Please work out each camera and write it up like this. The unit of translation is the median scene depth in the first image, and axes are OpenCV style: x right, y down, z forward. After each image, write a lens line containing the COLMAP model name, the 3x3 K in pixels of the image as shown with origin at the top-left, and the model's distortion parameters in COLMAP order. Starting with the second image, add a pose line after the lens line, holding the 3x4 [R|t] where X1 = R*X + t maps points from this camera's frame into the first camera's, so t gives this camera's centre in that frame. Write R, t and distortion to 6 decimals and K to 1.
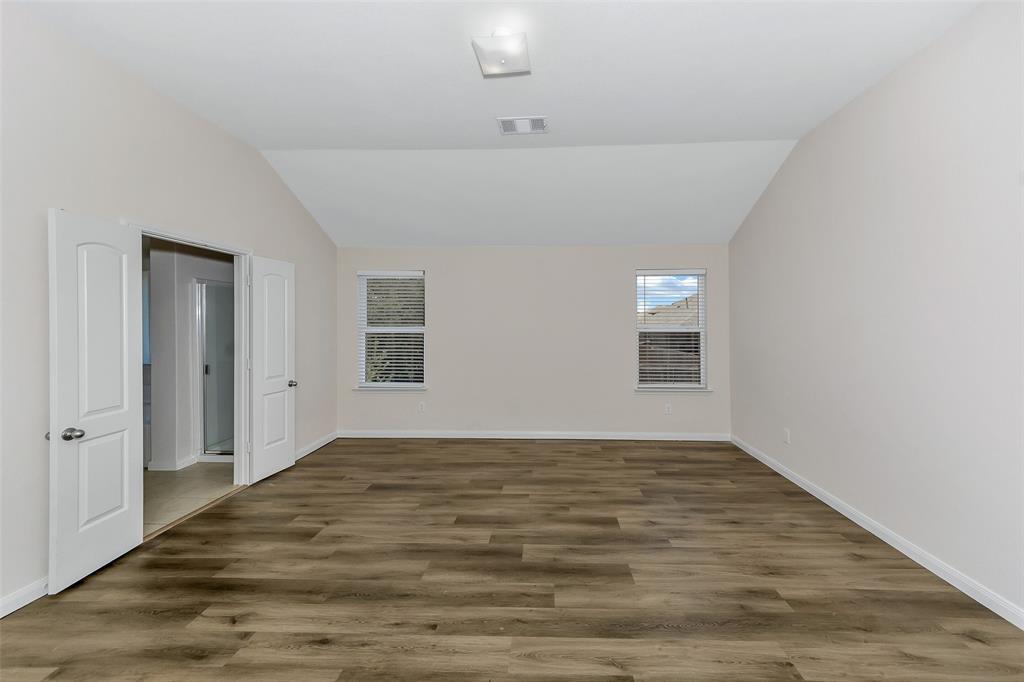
lens RADIAL K [[376.9, 0, 514.6], [0, 376.9, 319.8], [0, 0, 1]] dist [0.001139, -0.000309]
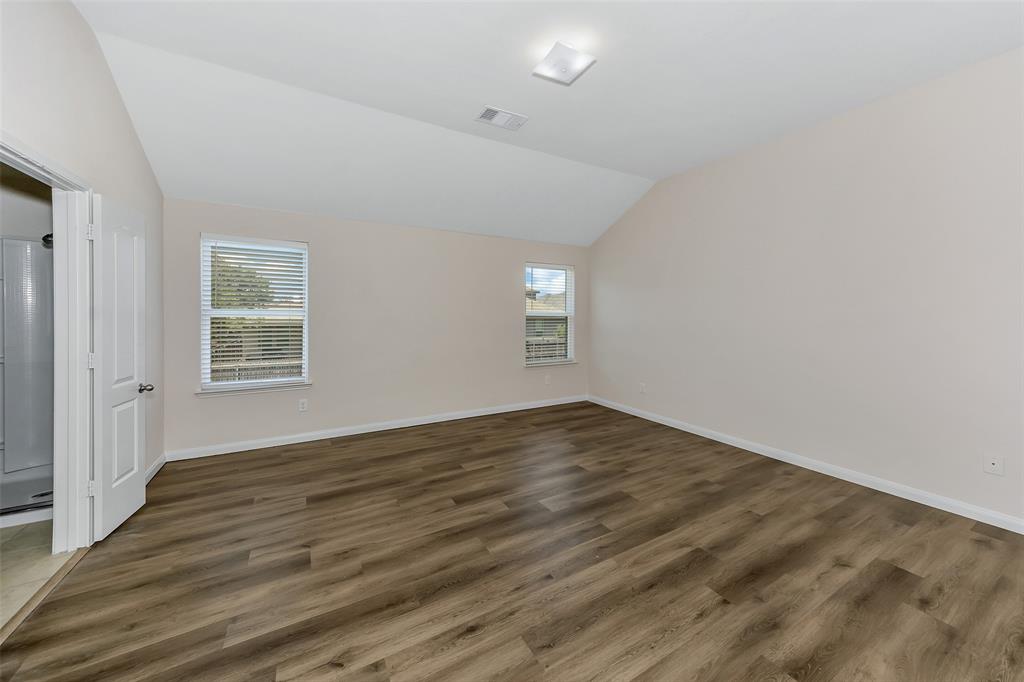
lens RADIAL K [[368.8, 0, 524.3], [0, 368.8, 310.9], [0, 0, 1]] dist [0.001456, -0.000115]
pose [[0.851522, 0.007945, 0.524258, -0.508403], [-0.010485, 0.999943, 0.001877, 0.027649], [-0.524214, -0.007095, 0.851557, 0.082963]]
